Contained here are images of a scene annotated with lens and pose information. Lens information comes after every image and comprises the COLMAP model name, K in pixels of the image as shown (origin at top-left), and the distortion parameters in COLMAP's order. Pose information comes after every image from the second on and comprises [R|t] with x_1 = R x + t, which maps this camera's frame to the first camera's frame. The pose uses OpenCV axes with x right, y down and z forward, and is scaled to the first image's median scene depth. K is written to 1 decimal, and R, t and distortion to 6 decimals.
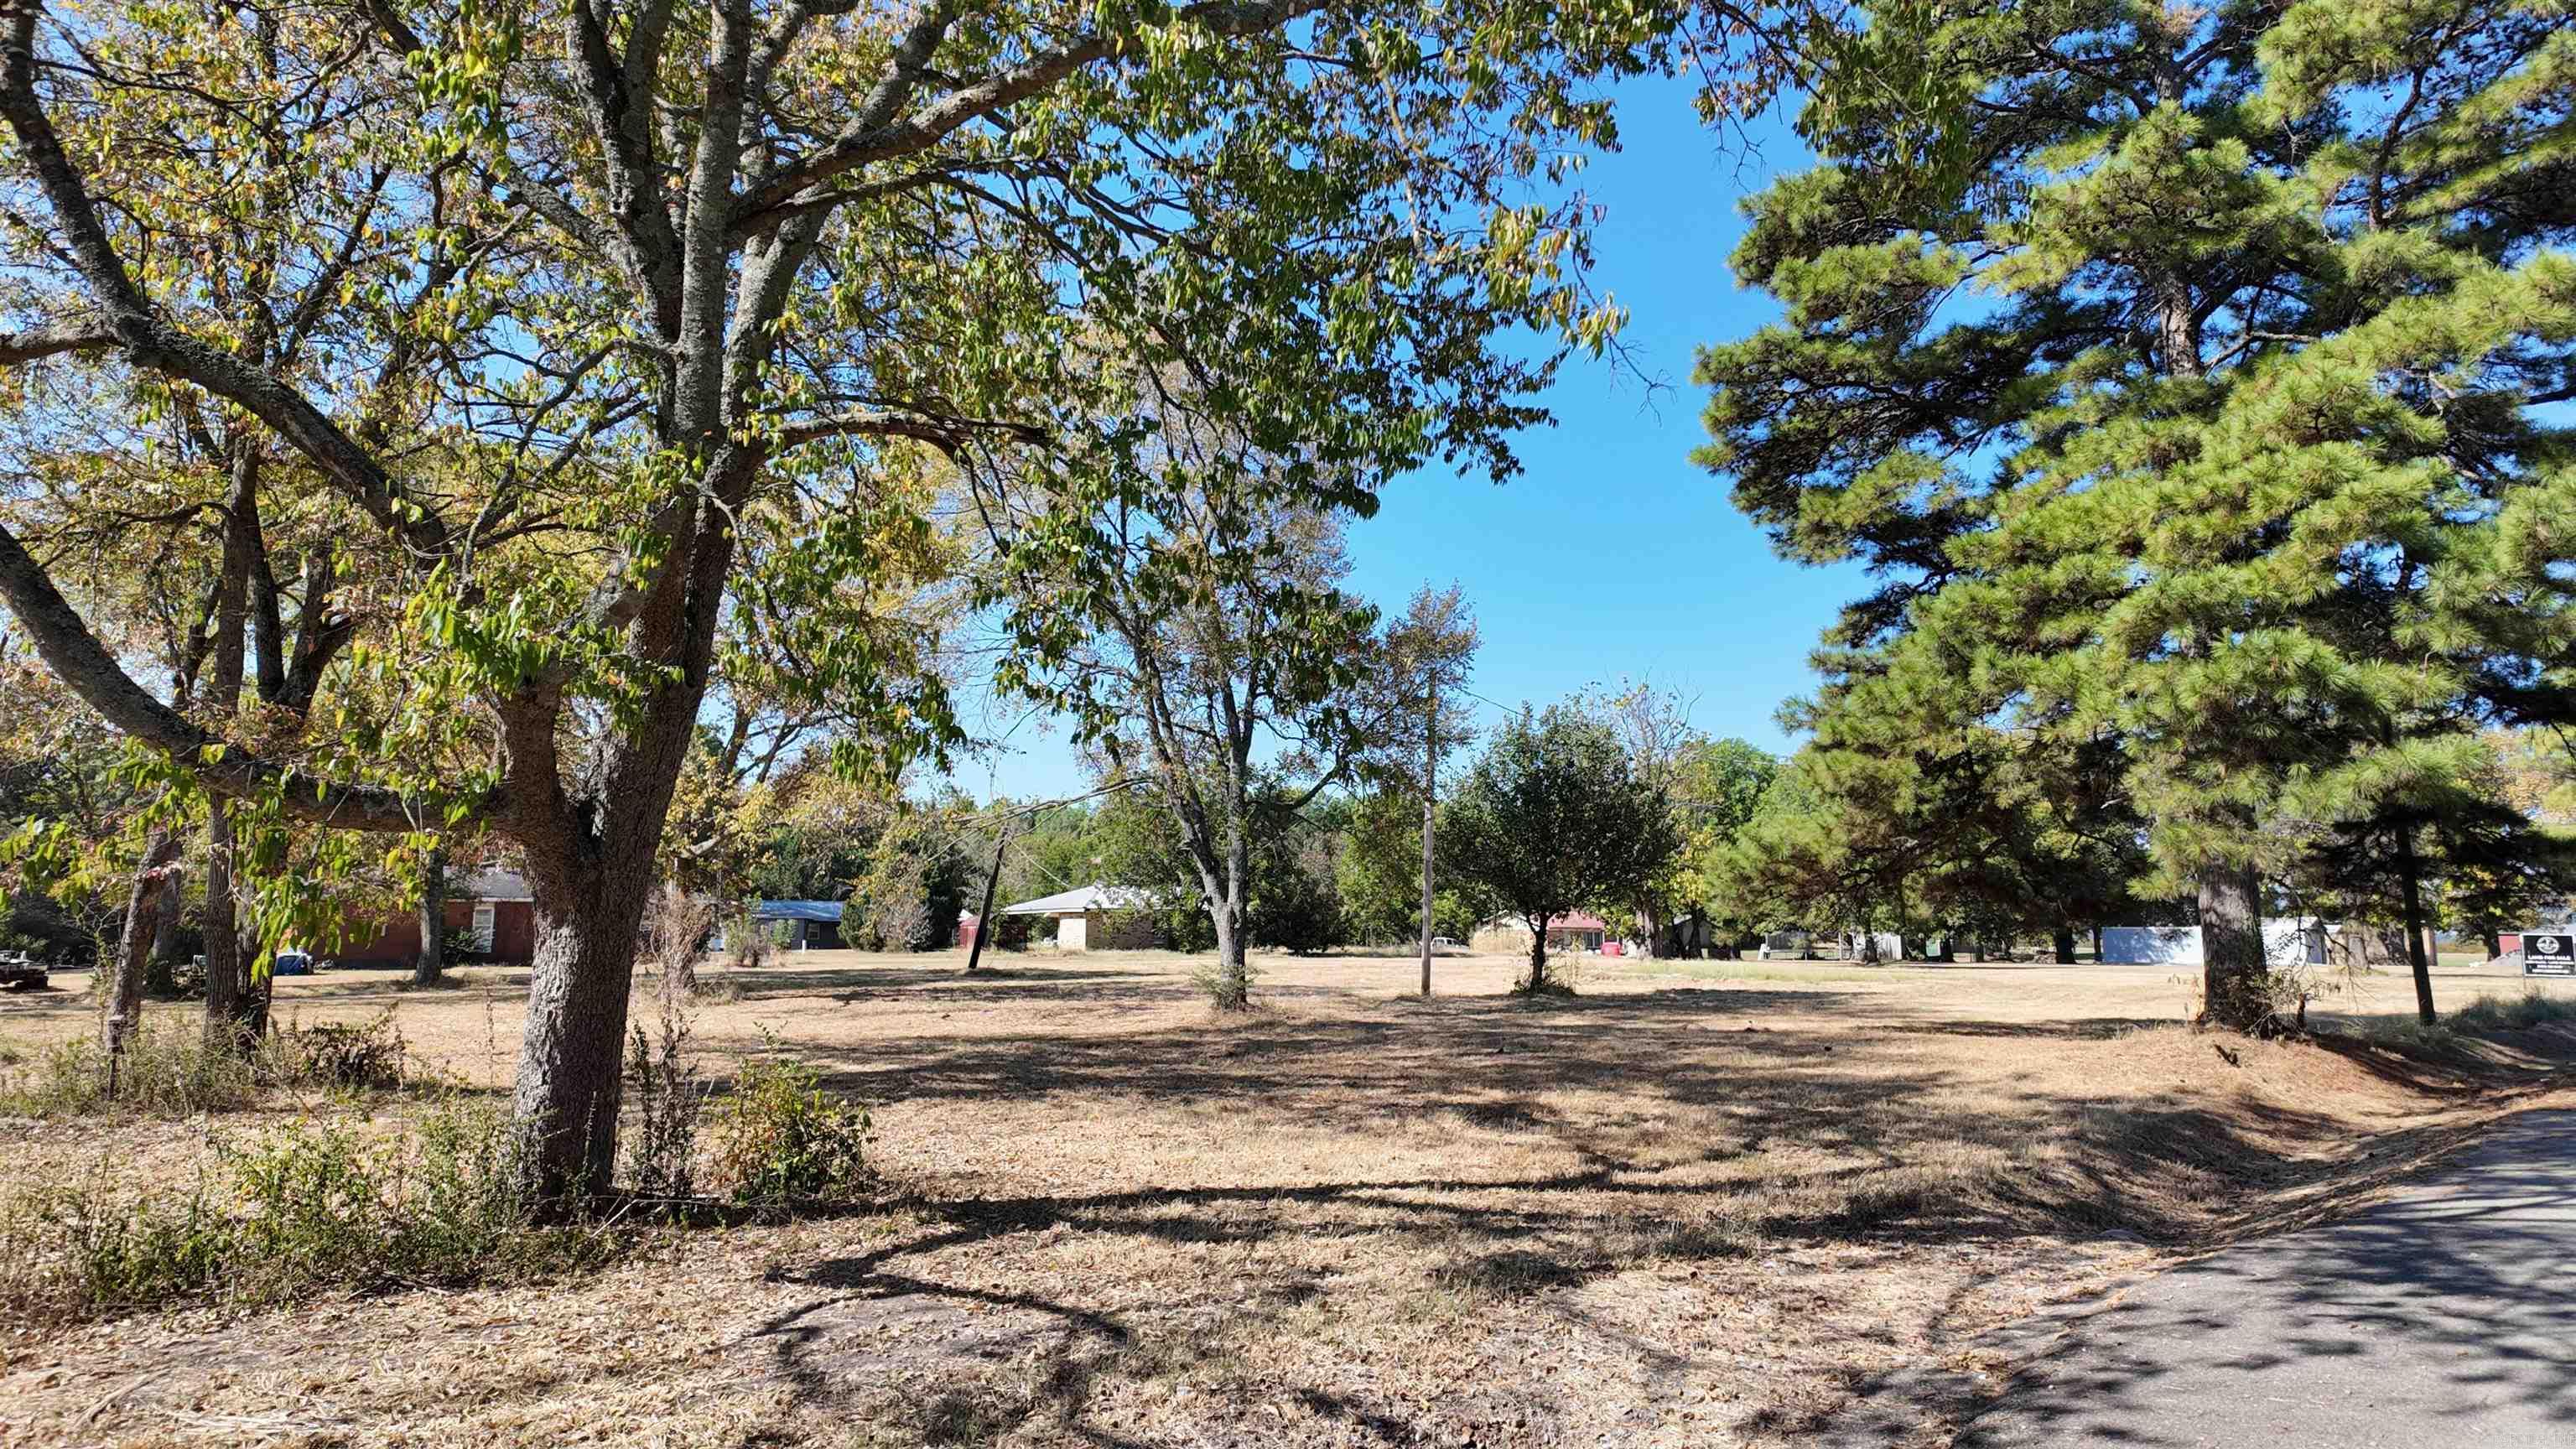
lens RADIAL K [[1495.9, 0, 1293.1], [0, 1495.9, 720.8], [0, 0, 1]] dist [0.077563, -0.081577]
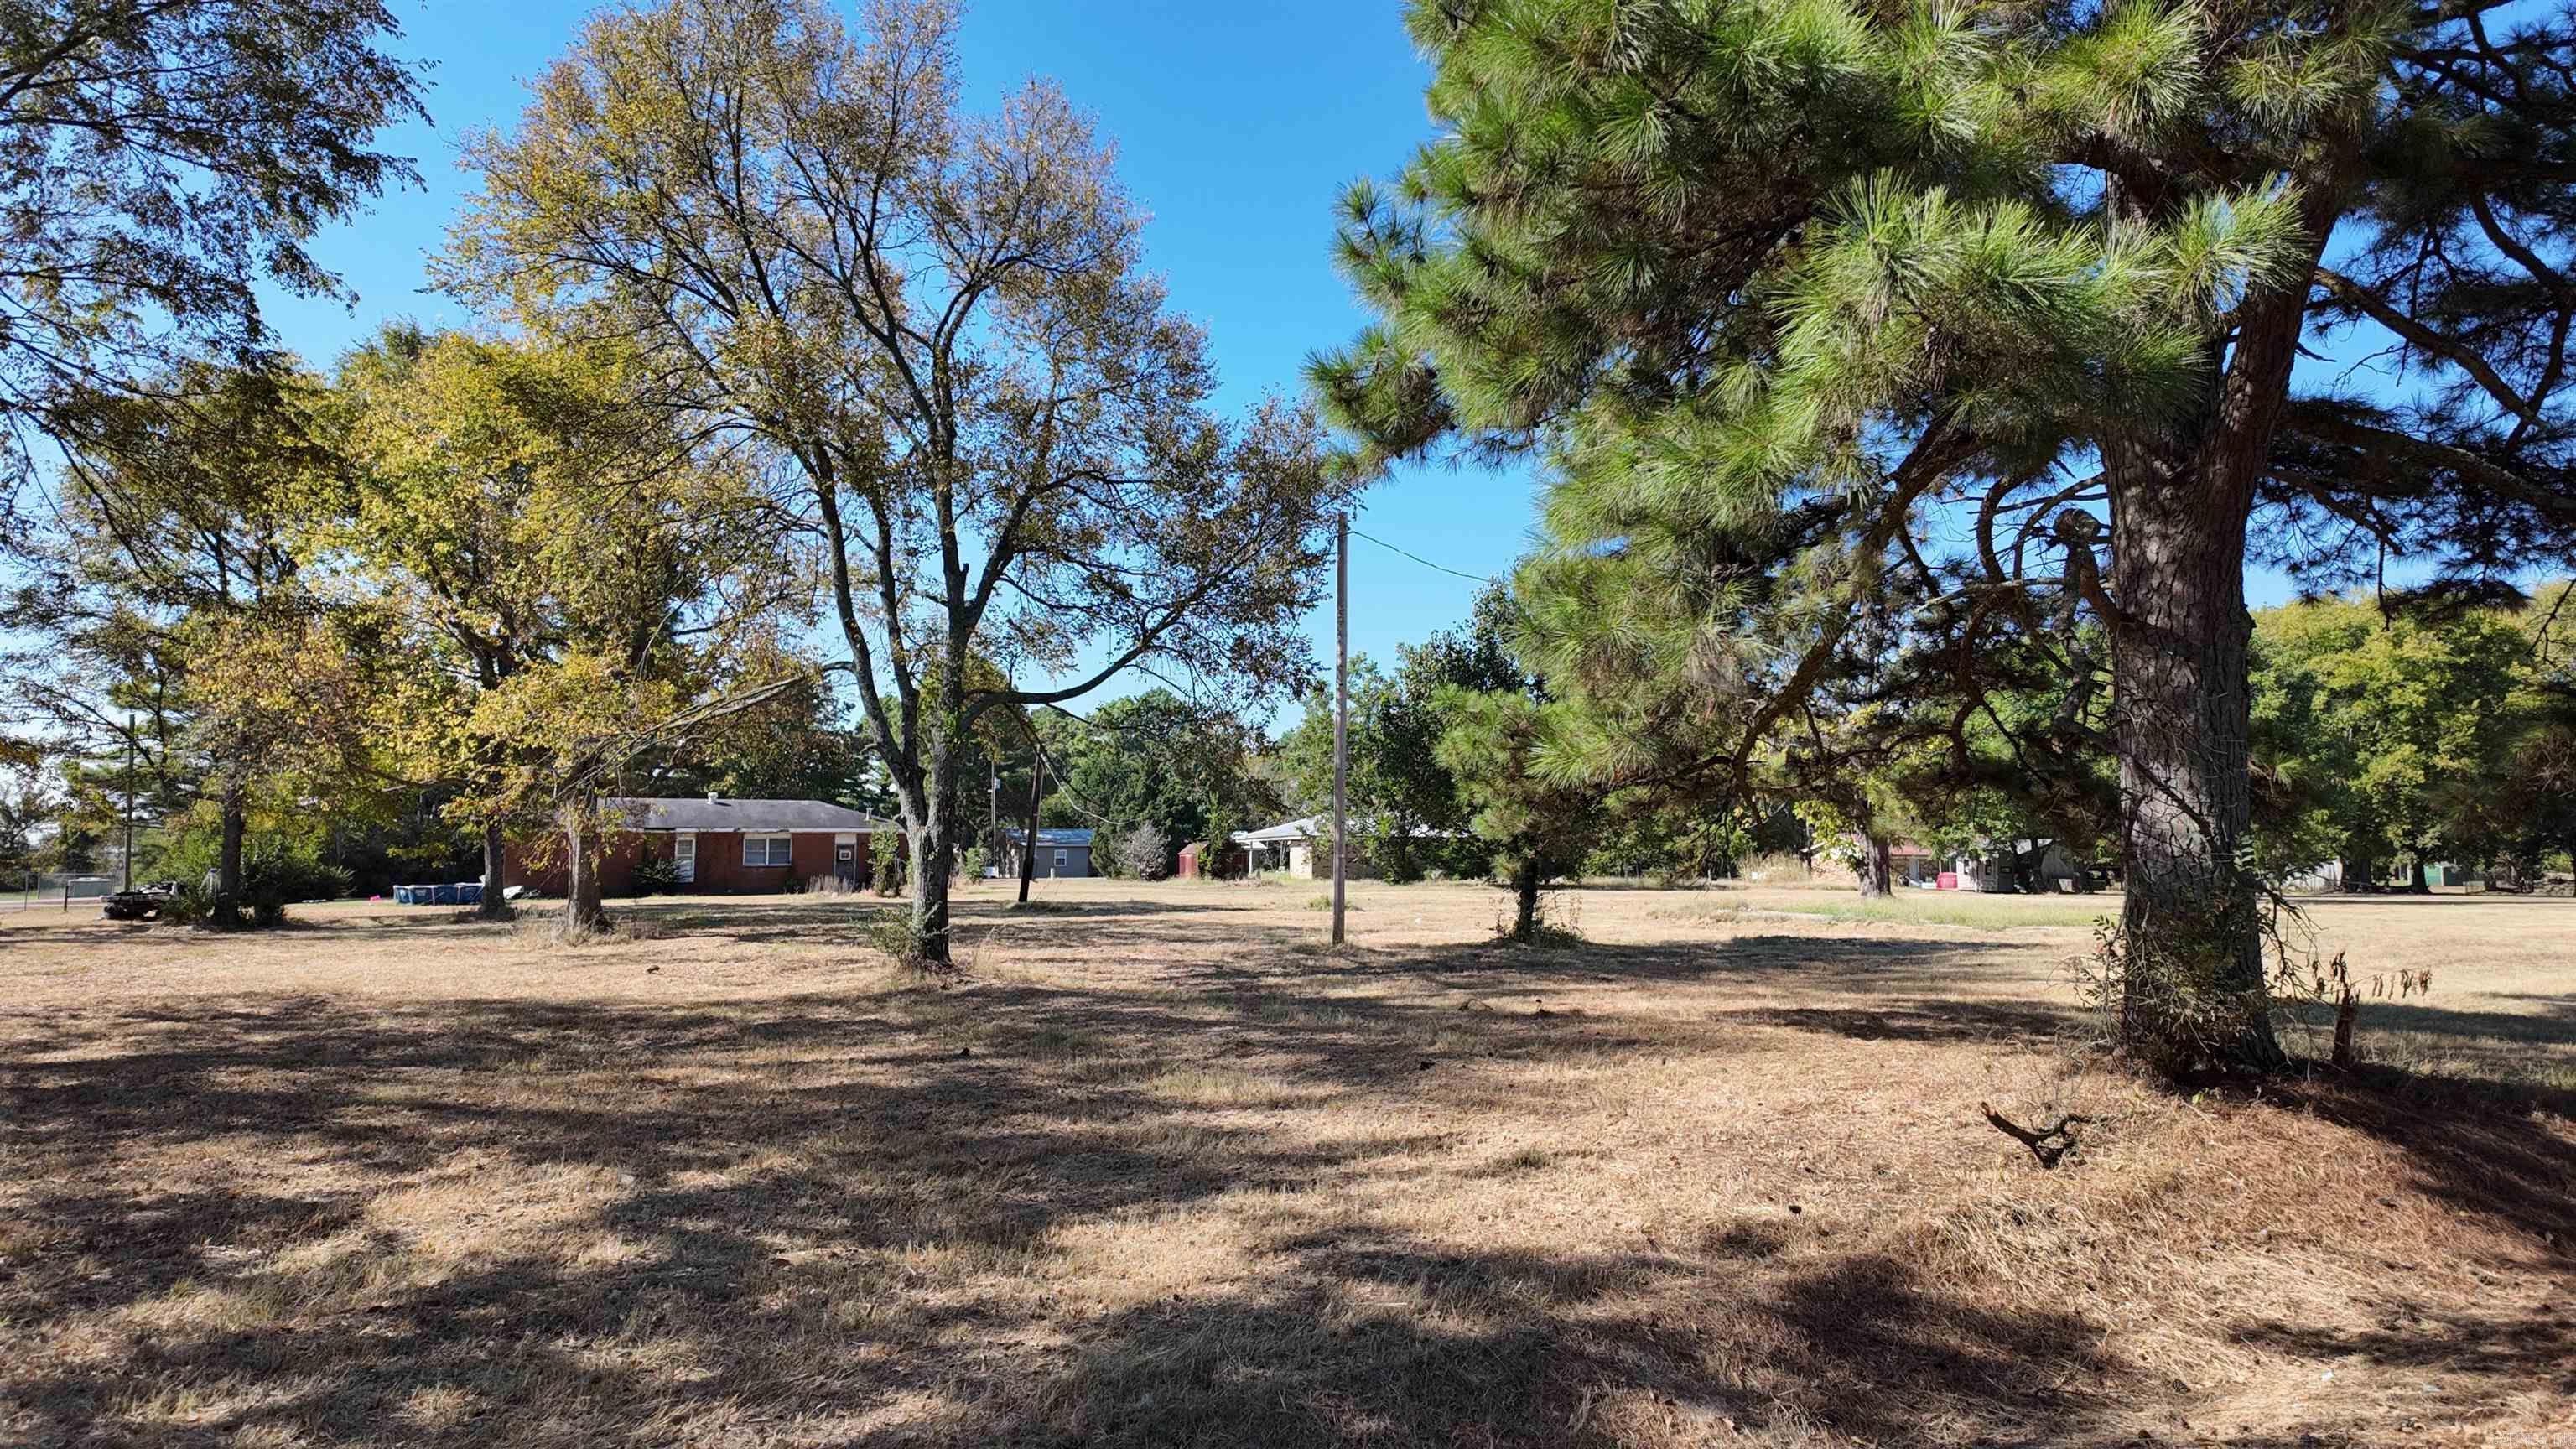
lens RADIAL K [[1495.9, 0, 1293.1], [0, 1495.9, 720.8], [0, 0, 1]] dist [0.077563, -0.081577]
pose [[0.963331, -0.027840, -0.266869, 0.332920], [0.040434, 0.998307, 0.041813, 0.045650], [0.265253, -0.051070, 0.962825, 0.330469]]
